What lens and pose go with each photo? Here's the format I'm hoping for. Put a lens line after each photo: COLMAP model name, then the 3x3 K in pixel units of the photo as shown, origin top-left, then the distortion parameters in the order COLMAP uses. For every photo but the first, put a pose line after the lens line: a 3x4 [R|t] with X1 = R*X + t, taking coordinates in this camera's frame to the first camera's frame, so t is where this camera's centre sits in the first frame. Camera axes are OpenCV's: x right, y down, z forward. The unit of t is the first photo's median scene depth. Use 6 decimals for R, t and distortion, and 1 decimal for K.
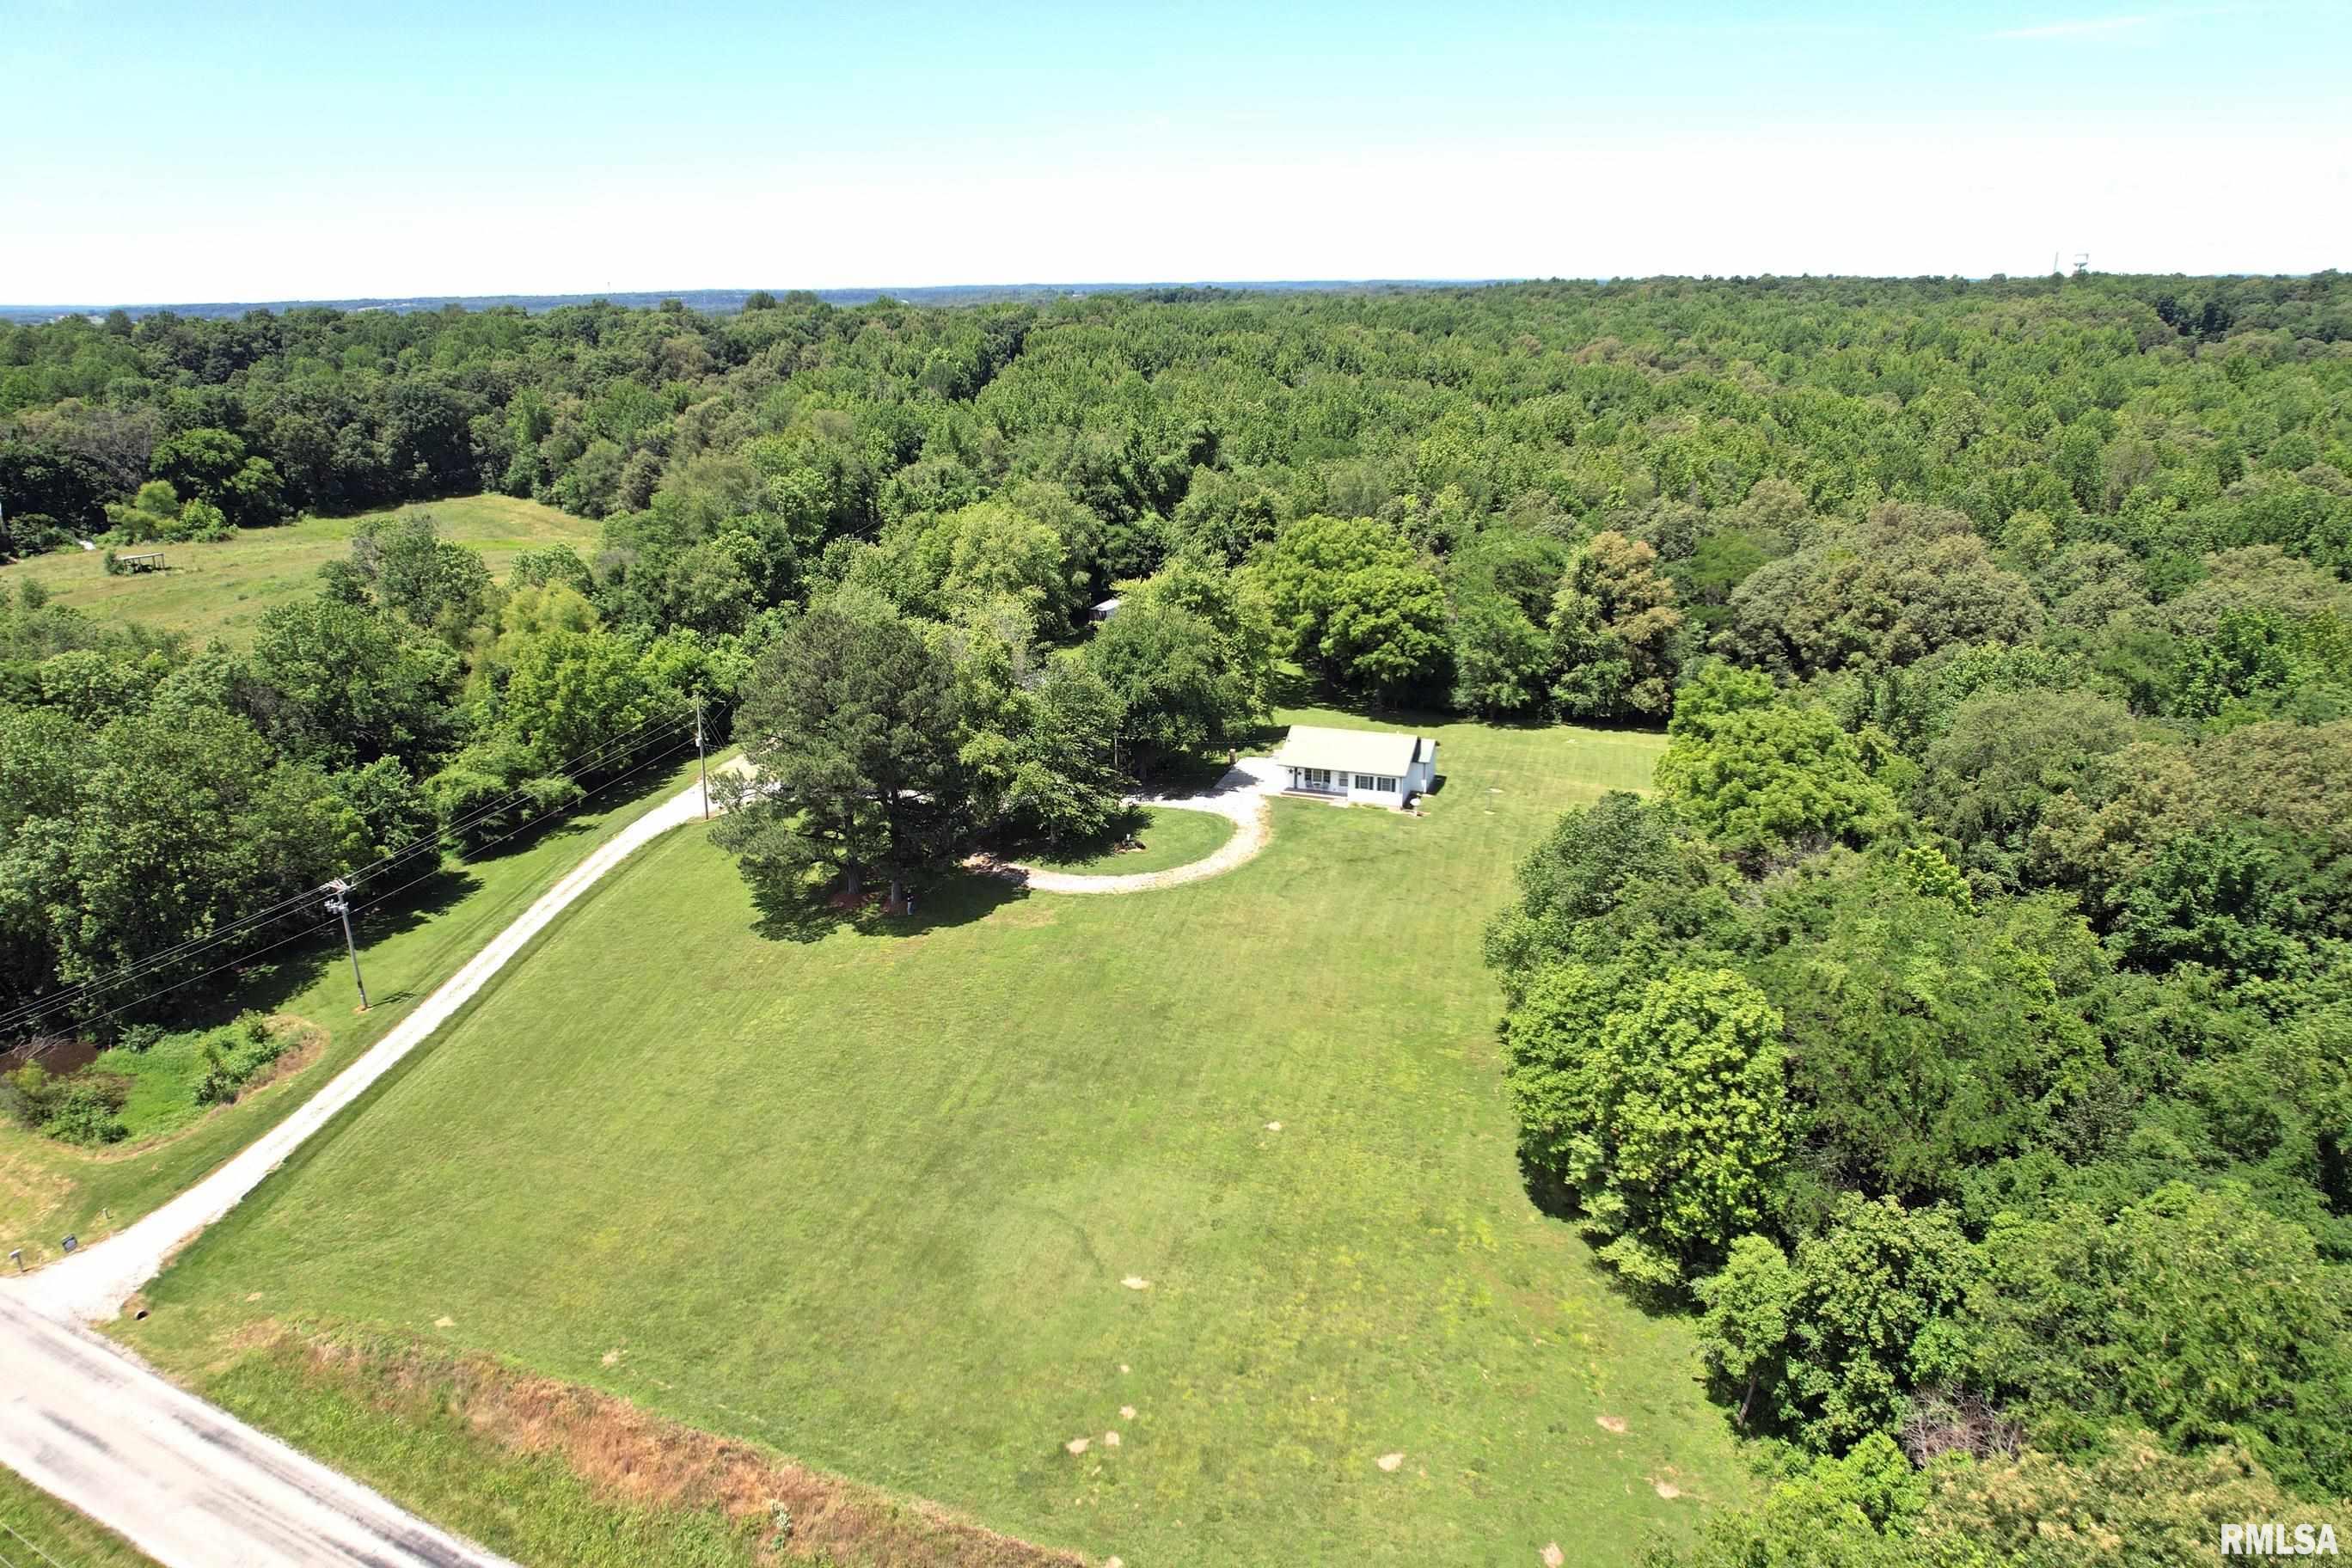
lens RADIAL K [[1502.6, 0, 1183.9], [0, 1502.6, 786.1], [0, 0, 1]] dist [-0.070991, 0.061892]
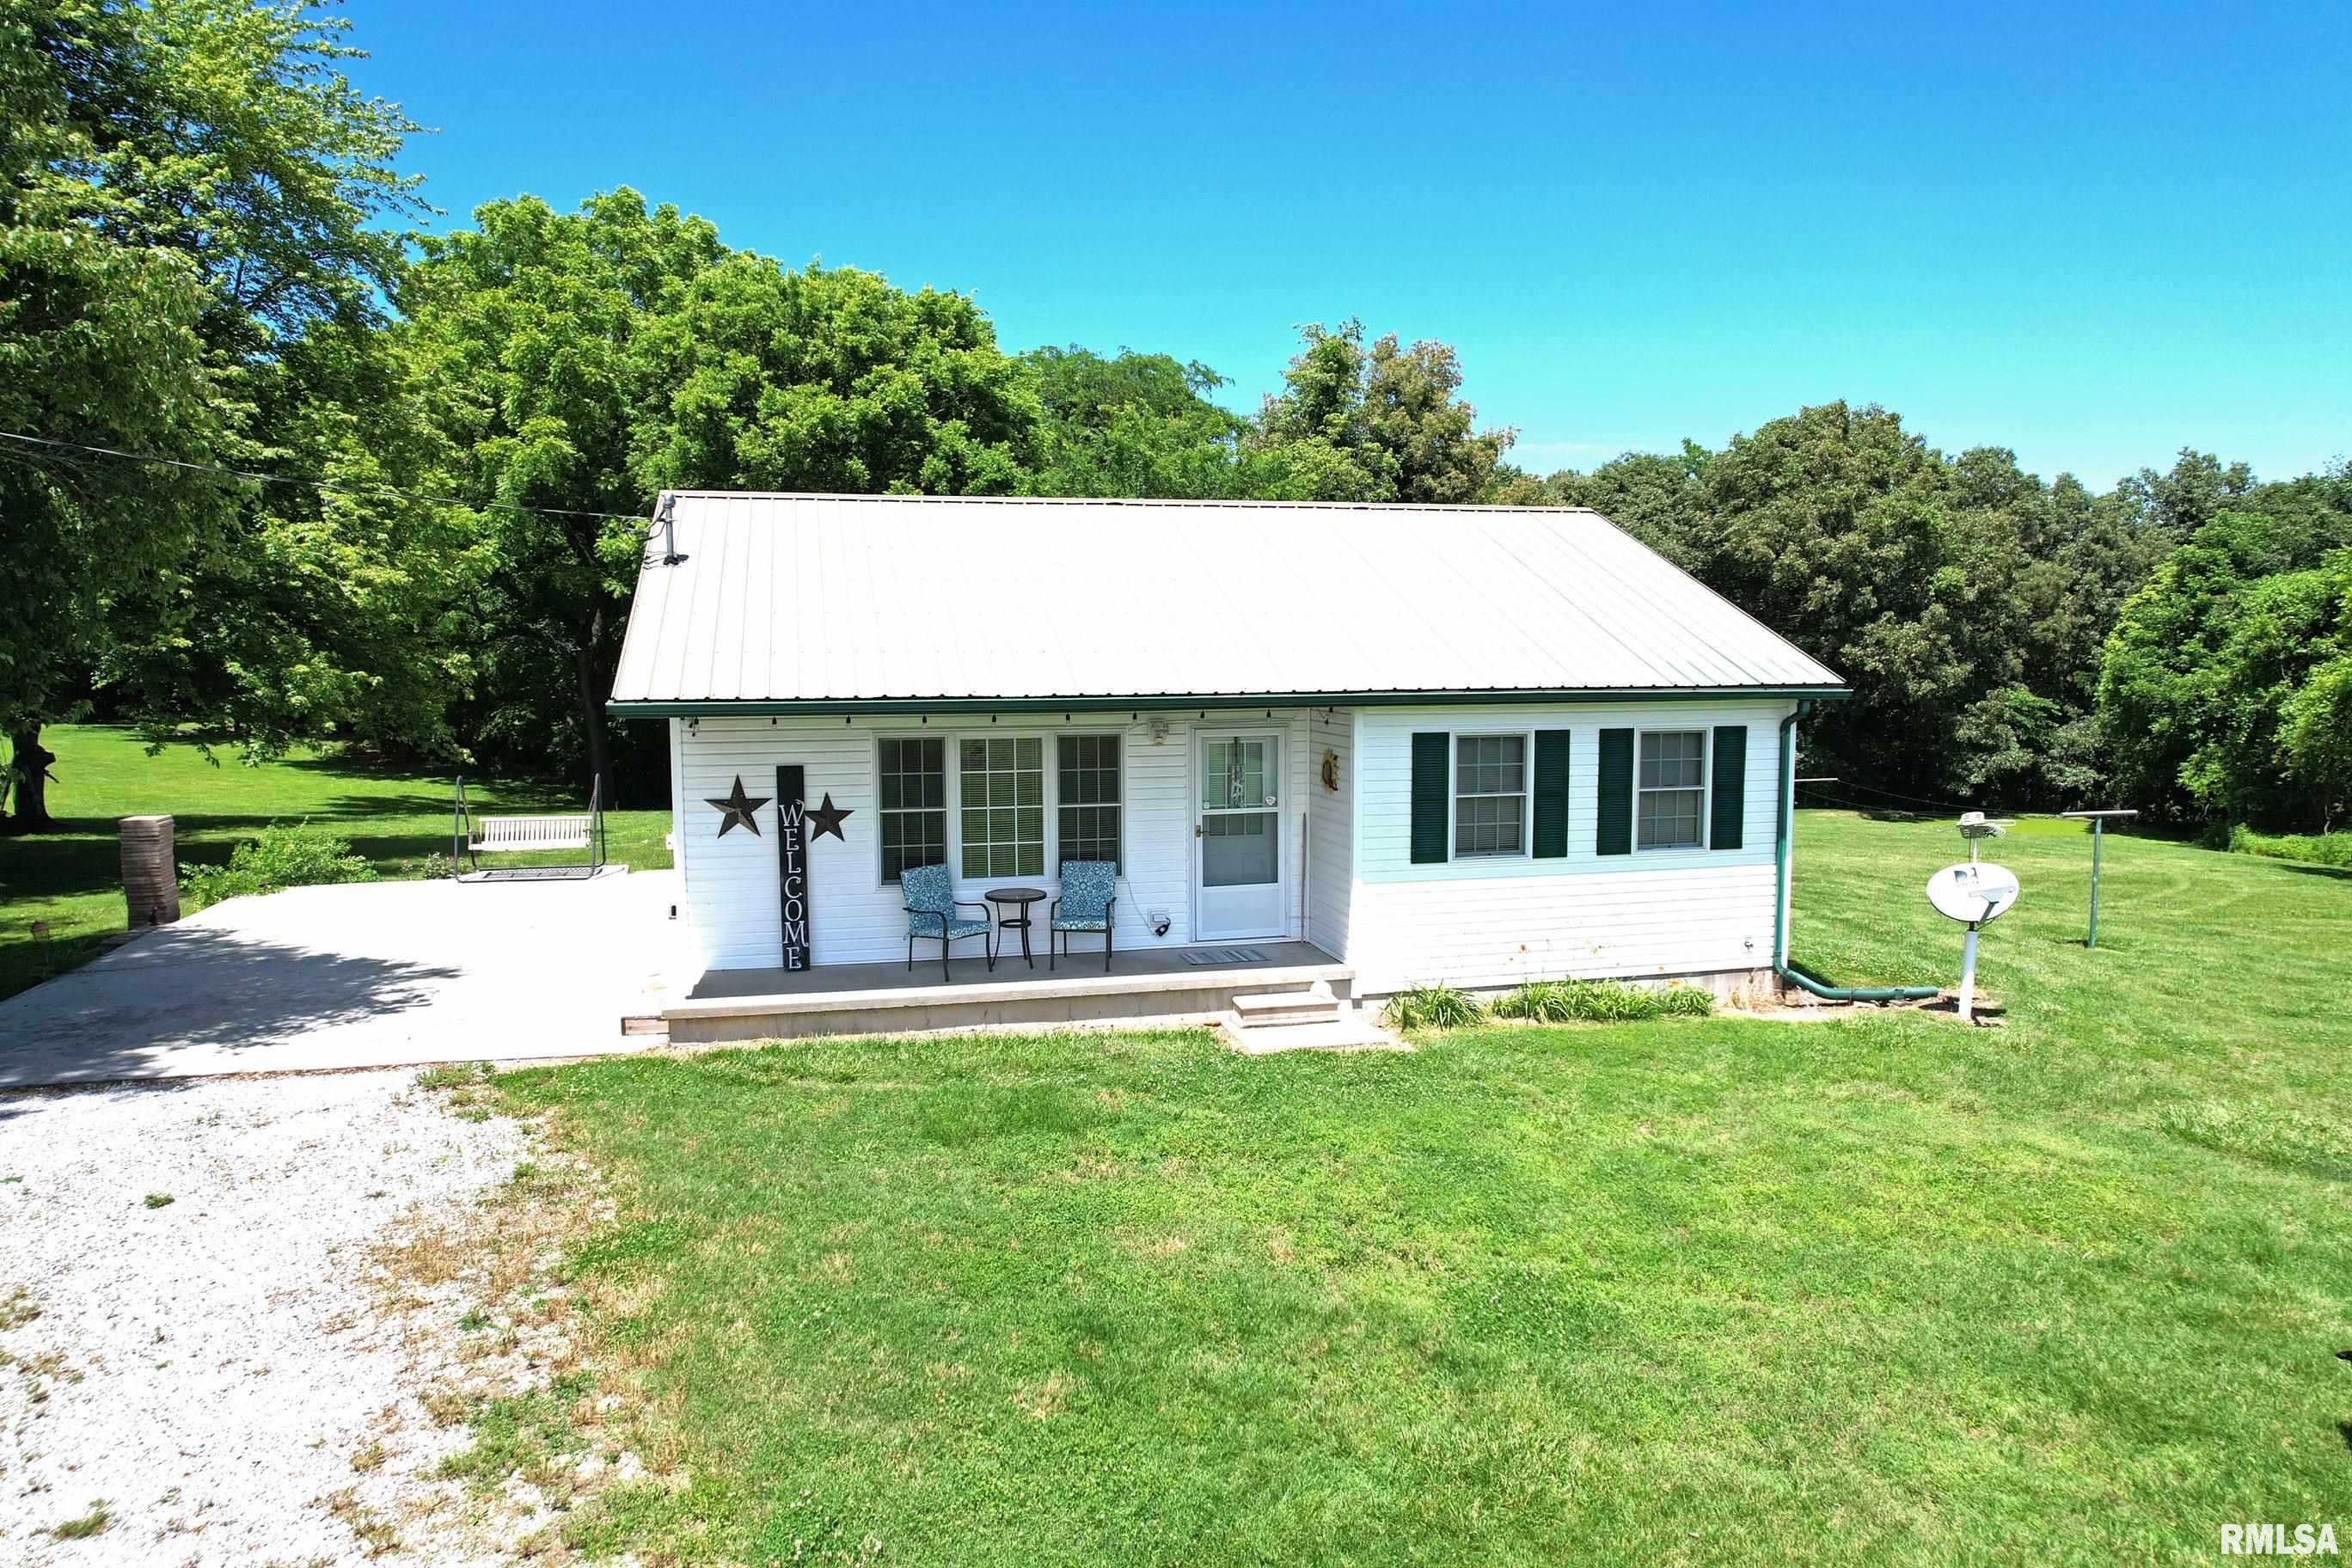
lens RADIAL K [[1502.6, 0, 1183.9], [0, 1502.6, 786.1], [0, 0, 1]] dist [-0.070991, 0.061892]
pose [[0.839535, -0.047395, 0.541234, 0.040072], [0.173166, 0.967575, -0.183879, 0.012488], [-0.514970, 0.248096, 0.820521, 0.868701]]
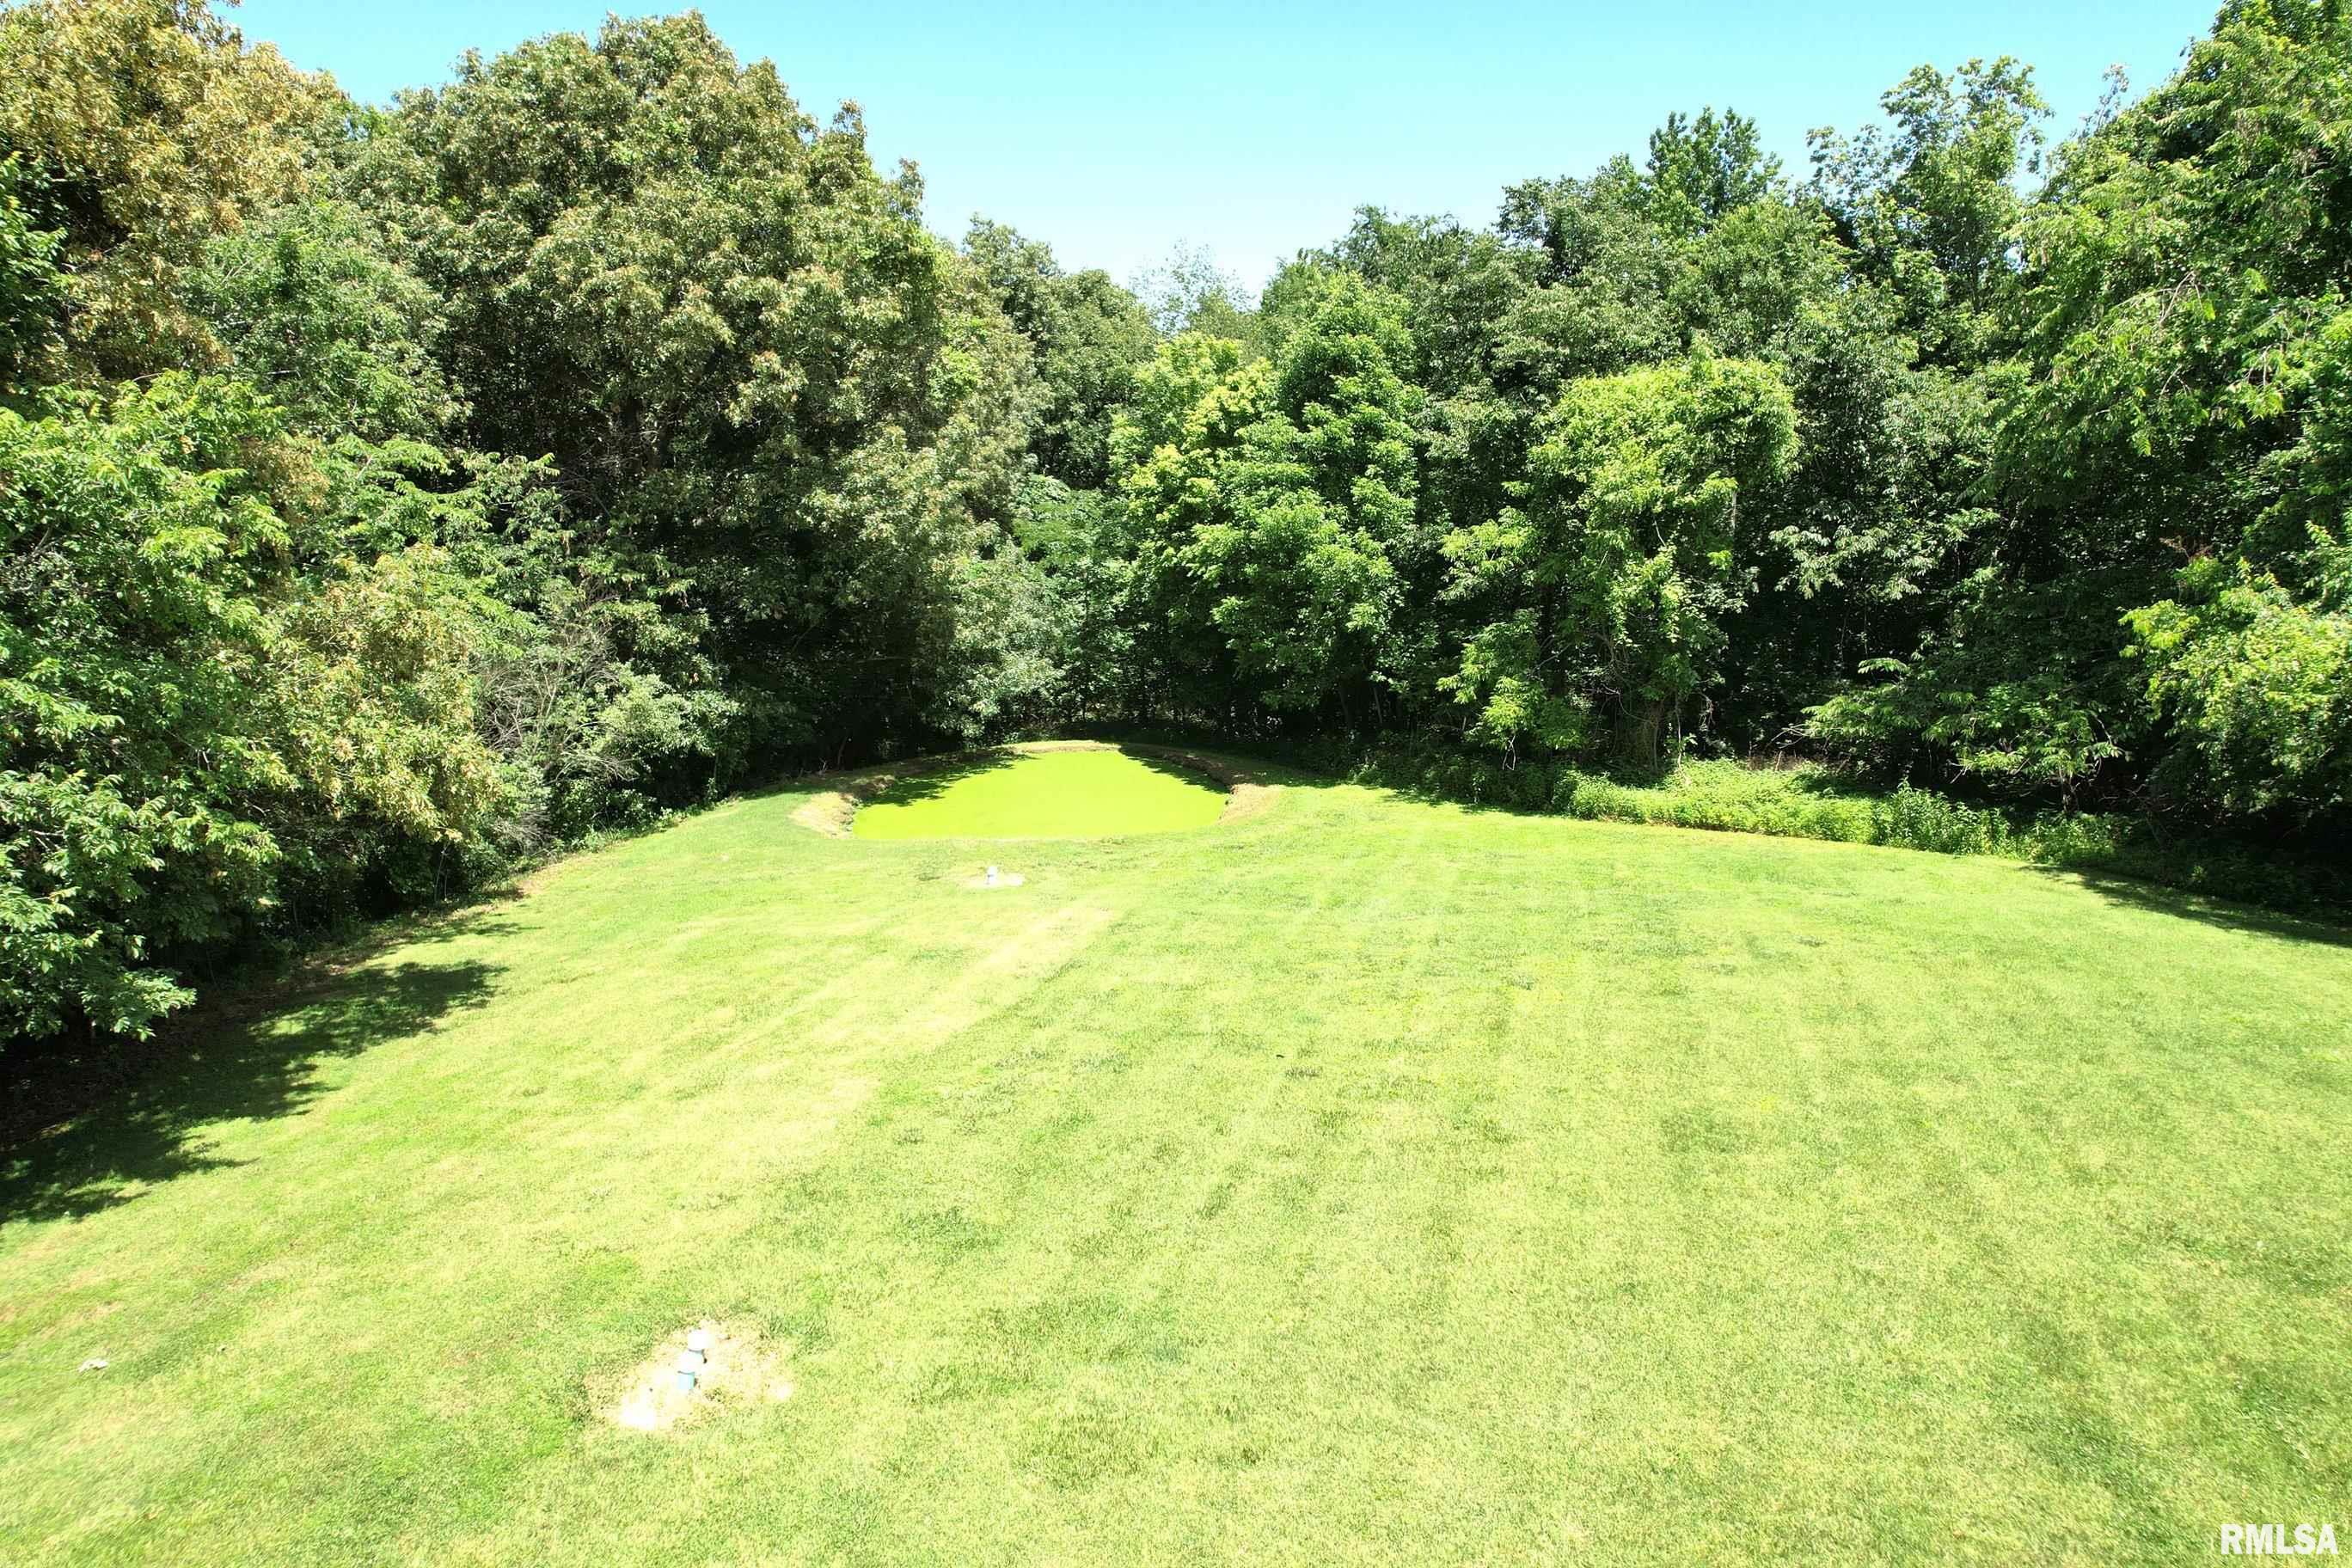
lens RADIAL K [[1502.6, 0, 1183.9], [0, 1502.6, 786.1], [0, 0, 1]] dist [-0.070991, 0.061892]
pose [[-0.021968, -0.207208, 0.978050, 0.224761], [0.325537, 0.923489, 0.202961, -0.067908], [-0.945274, 0.322850, 0.047167, 1.087262]]
